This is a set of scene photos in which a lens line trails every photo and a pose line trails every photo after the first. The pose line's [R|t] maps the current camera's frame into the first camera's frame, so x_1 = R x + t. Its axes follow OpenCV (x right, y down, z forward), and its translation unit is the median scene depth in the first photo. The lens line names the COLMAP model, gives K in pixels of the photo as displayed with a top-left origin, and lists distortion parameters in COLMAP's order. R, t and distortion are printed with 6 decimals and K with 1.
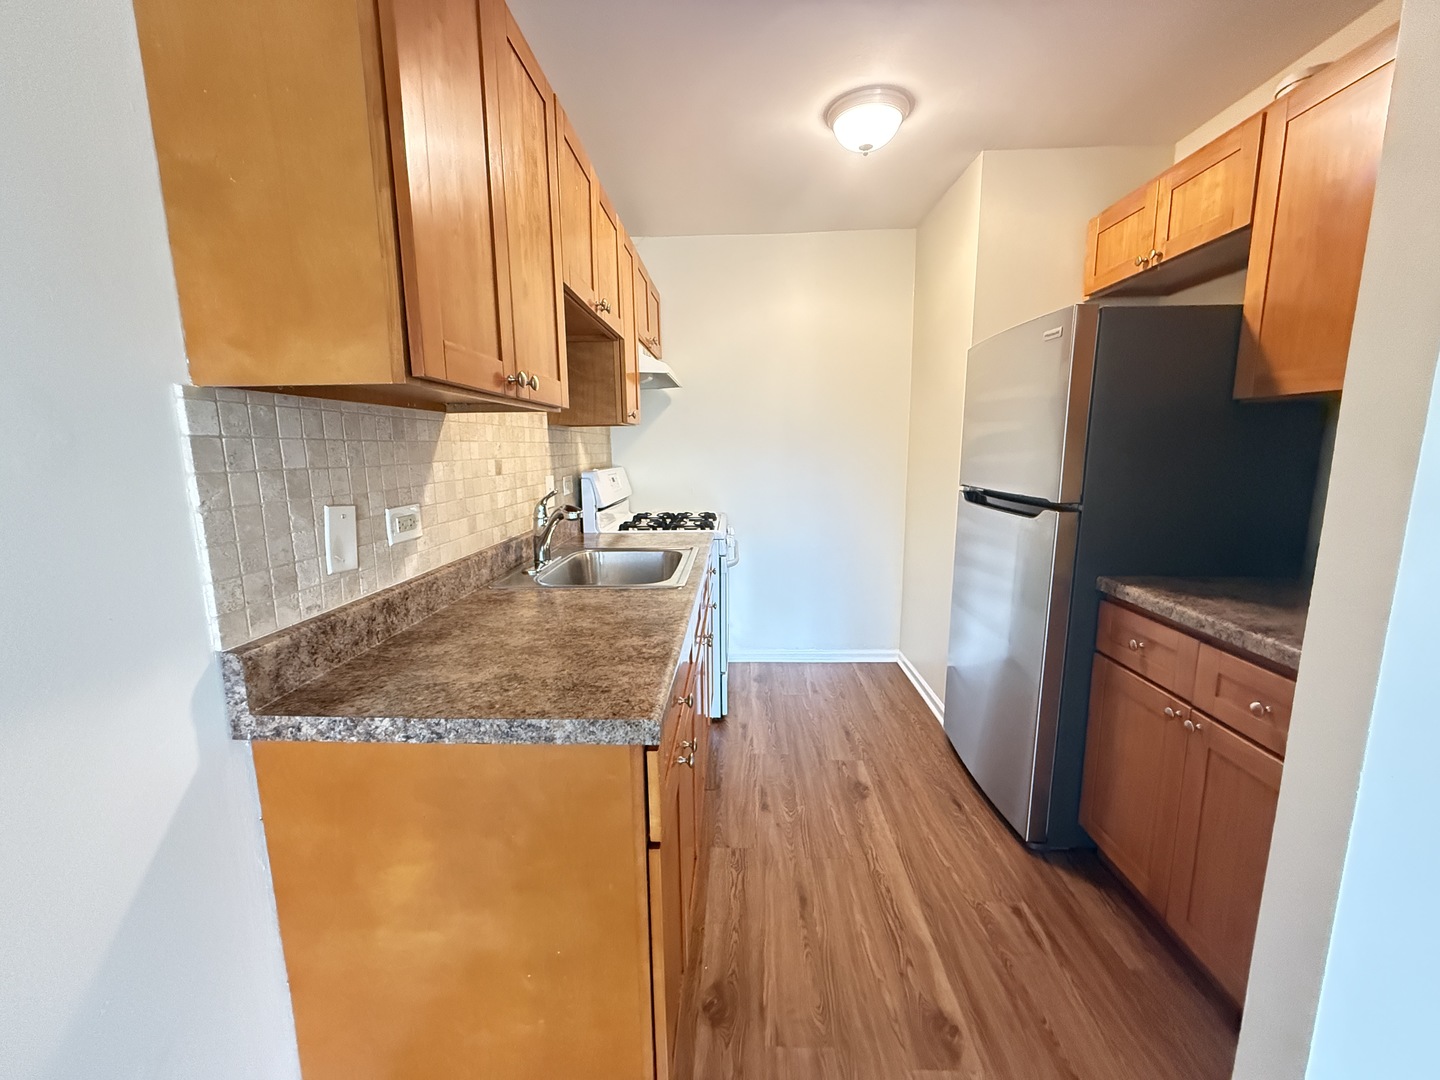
lens RADIAL K [[566.9, 0, 702.0], [0, 566.9, 539.8], [0, 0, 1]] dist [0.000711, 0.000050]
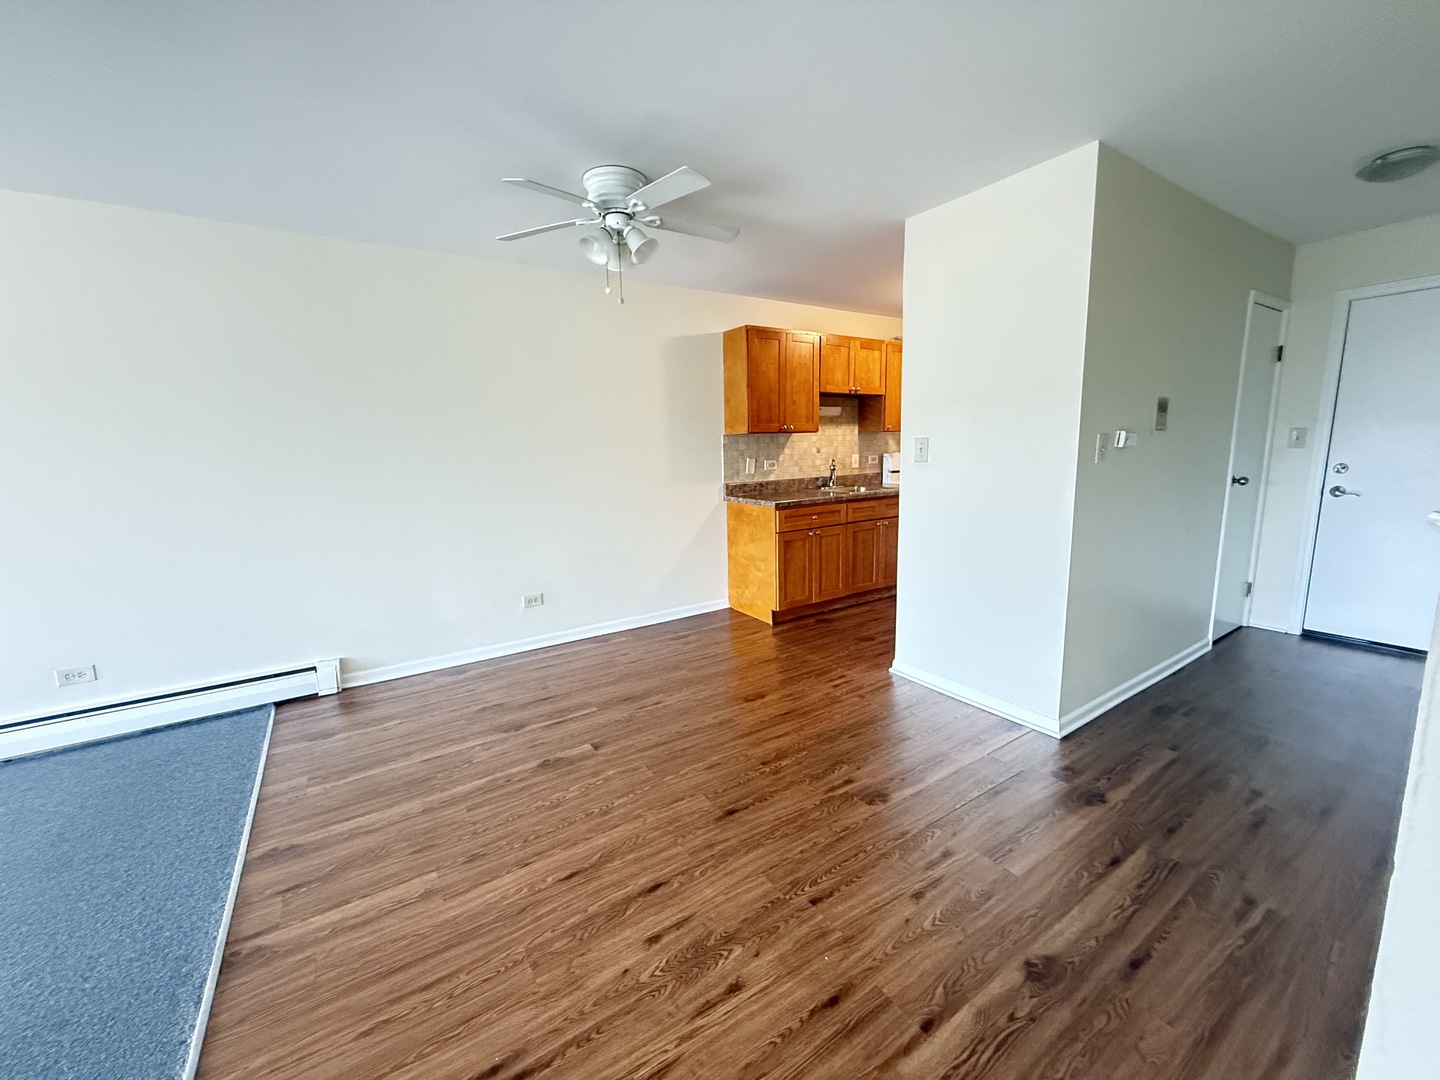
lens RADIAL K [[580.4, 0, 731.8], [0, 580.4, 545.5], [0, 0, 1]] dist [0.000097, -0.000027]
pose [[0.607961, 0.143543, -0.780883, 2.257052], [-0.116611, 0.988999, 0.091011, 0.168674], [0.785357, 0.035729, 0.618011, -1.462542]]
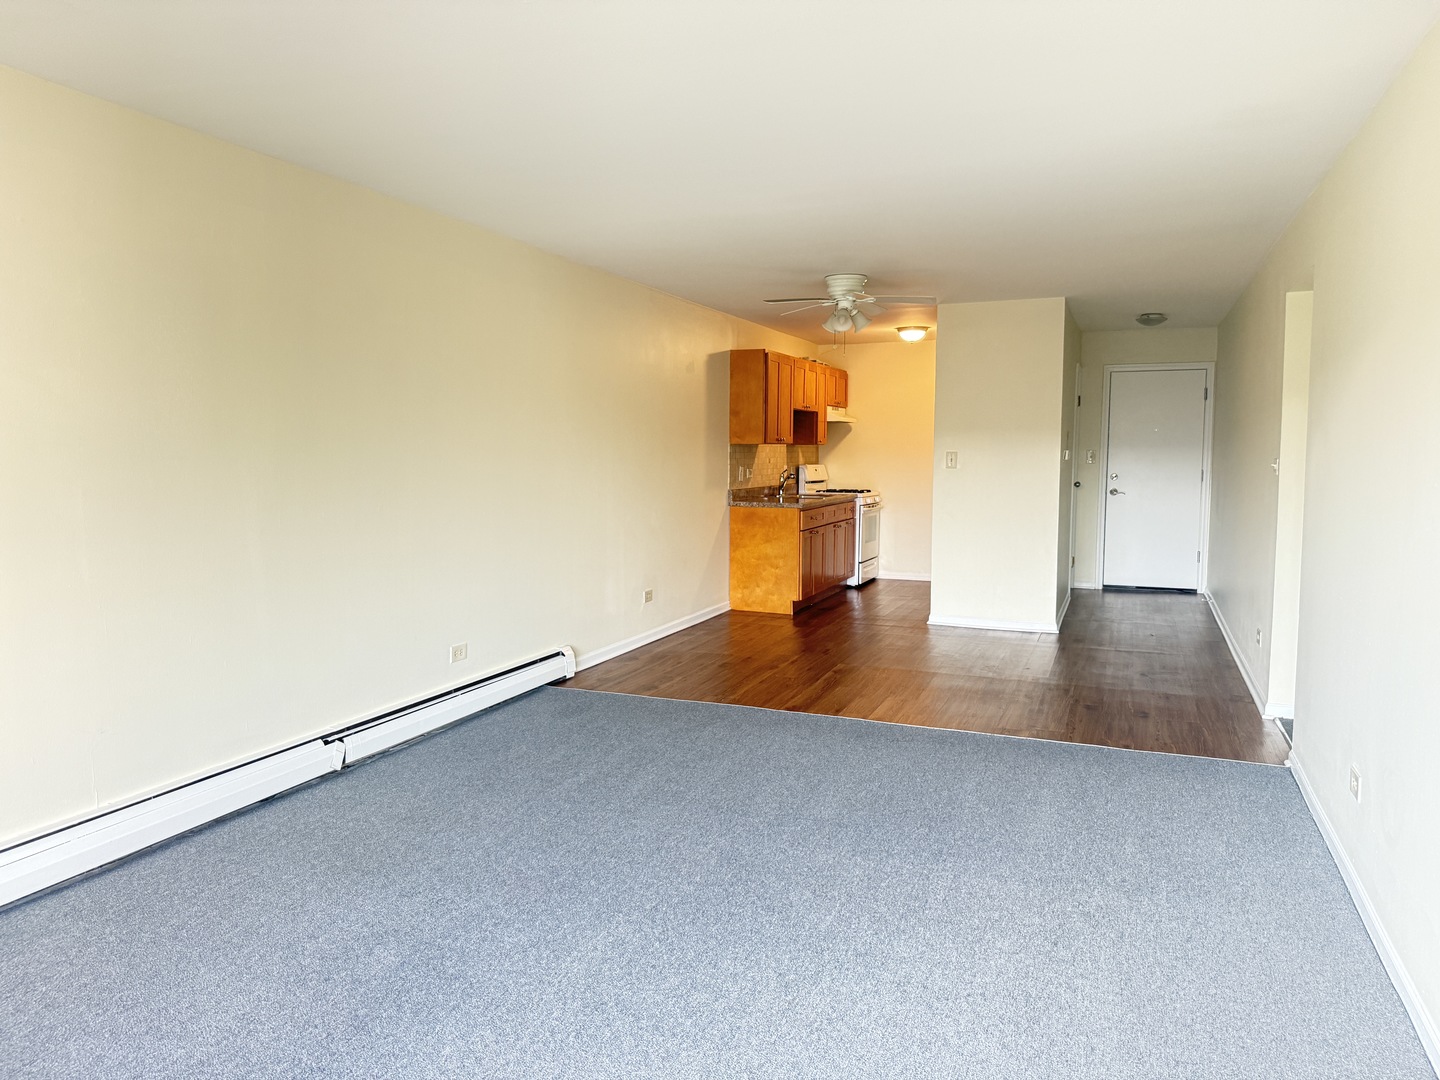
lens RADIAL K [[988.8, 0, 720.0], [0, 988.8, 540.0], [0, 0, 1]] dist [-0.000490, -0.000136]
pose [[0.947862, 0.048789, -0.314925, 1.391502], [-0.070793, 0.995756, -0.058809, 0.808642], [0.310720, 0.078037, 0.947293, -5.254005]]
